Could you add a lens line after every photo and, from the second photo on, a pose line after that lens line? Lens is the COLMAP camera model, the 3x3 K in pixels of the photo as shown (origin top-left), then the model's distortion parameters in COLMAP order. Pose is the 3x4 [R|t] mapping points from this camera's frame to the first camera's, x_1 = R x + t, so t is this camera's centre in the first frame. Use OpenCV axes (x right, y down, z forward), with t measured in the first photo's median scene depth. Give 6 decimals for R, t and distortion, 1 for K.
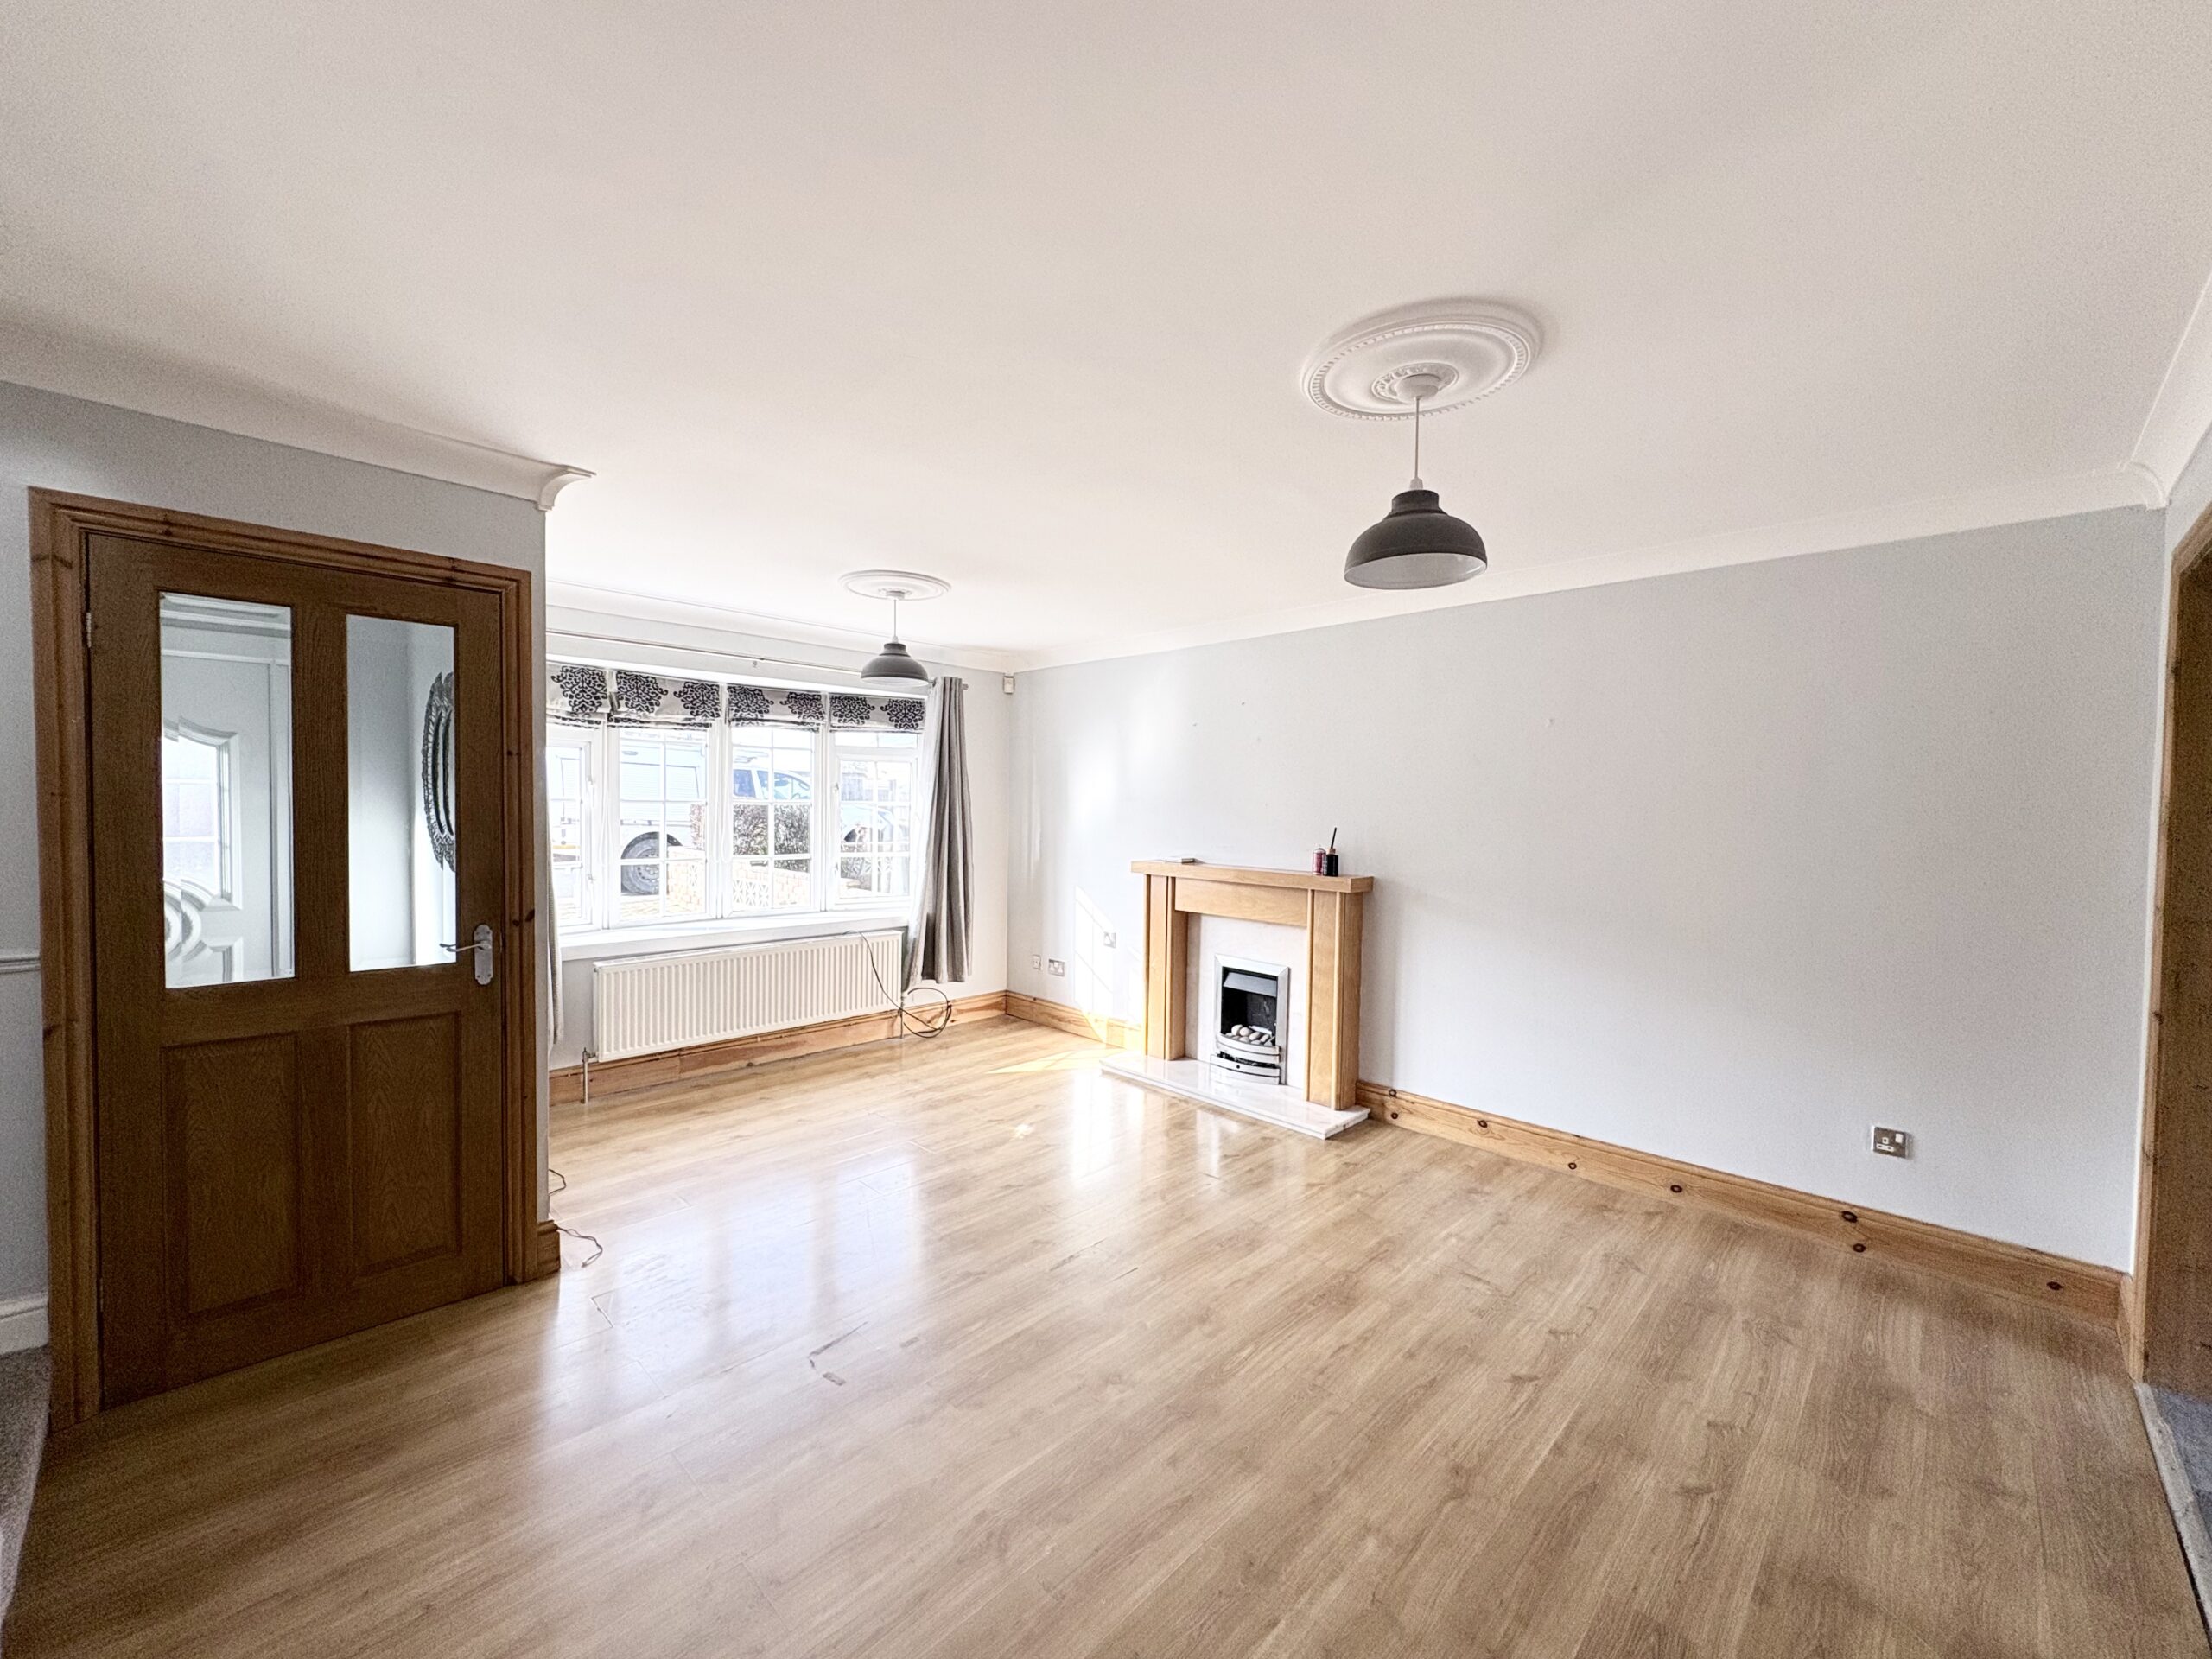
lens RADIAL K [[879.1, 0, 1104.0], [0, 879.1, 832.2], [0, 0, 1]] dist [-0.001094, 0.000690]
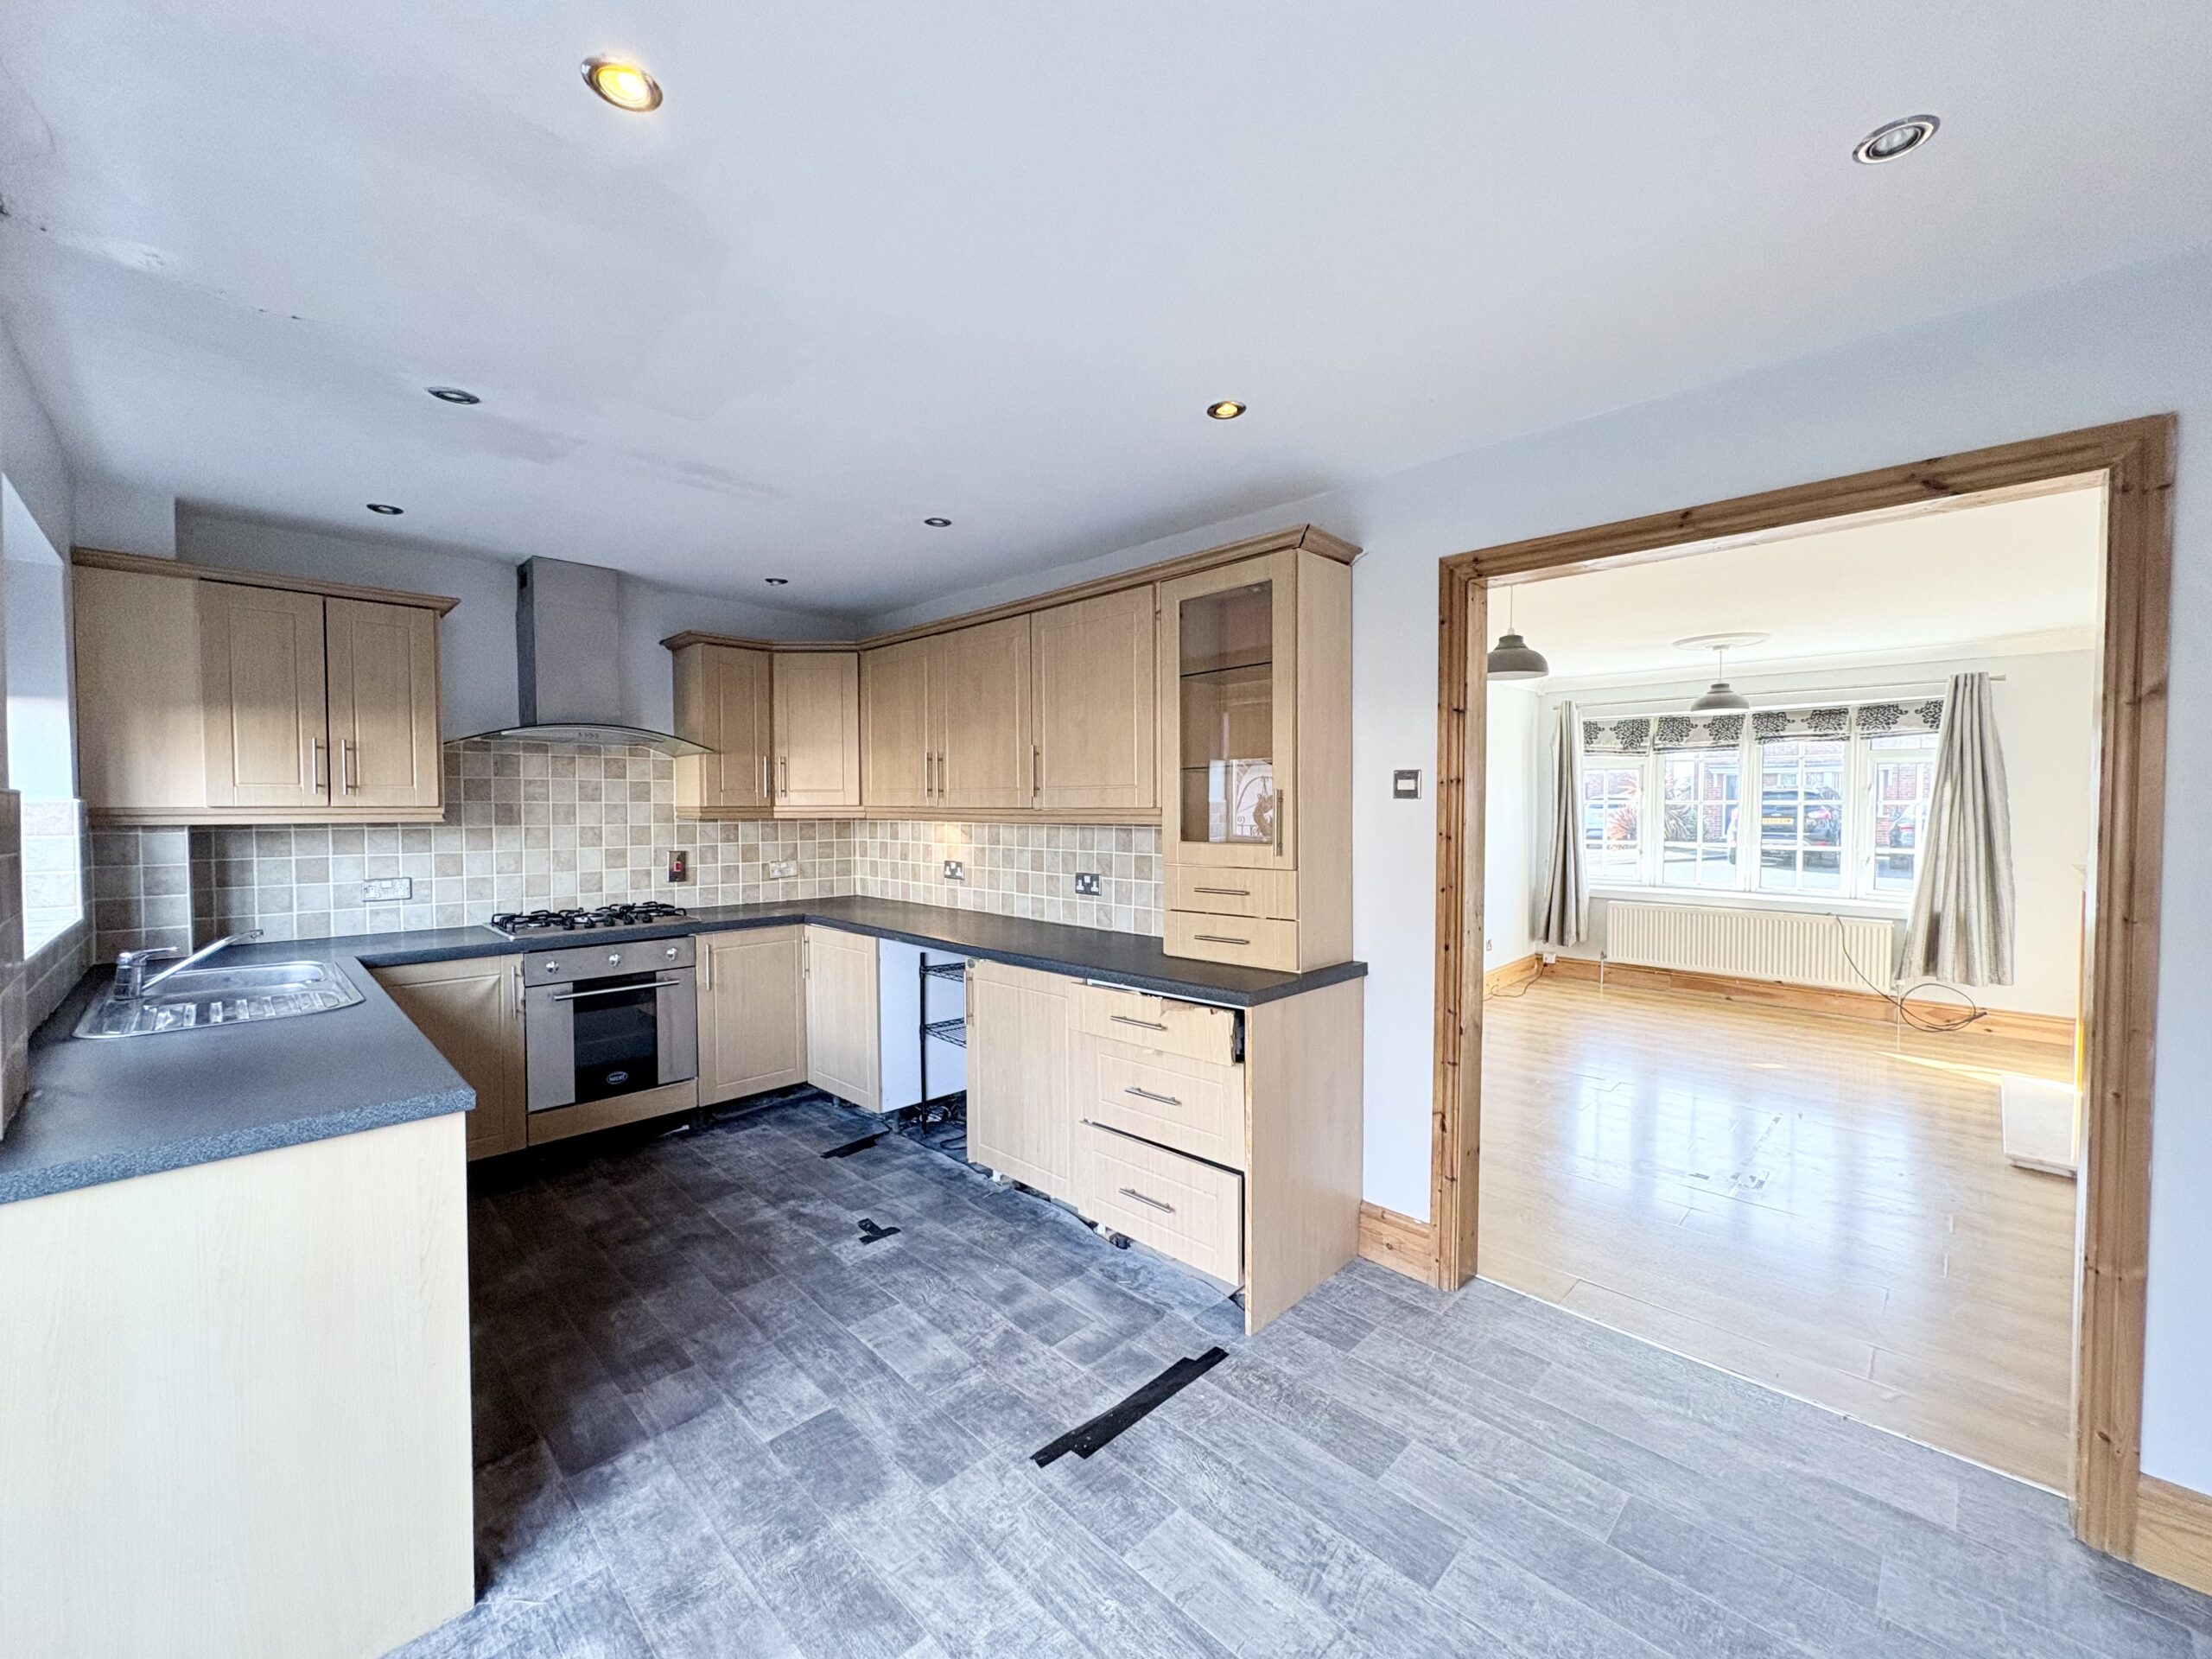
lens RADIAL K [[879.1, 0, 1101.2], [0, 879.1, 827.0], [0, 0, 1]] dist [-0.001094, 0.000690]
pose [[-0.005929, 0.013816, -0.999887, 1.558526], [-0.033466, 0.999342, 0.014007, 0.028902], [0.999422, 0.033546, -0.005463, 0.077625]]
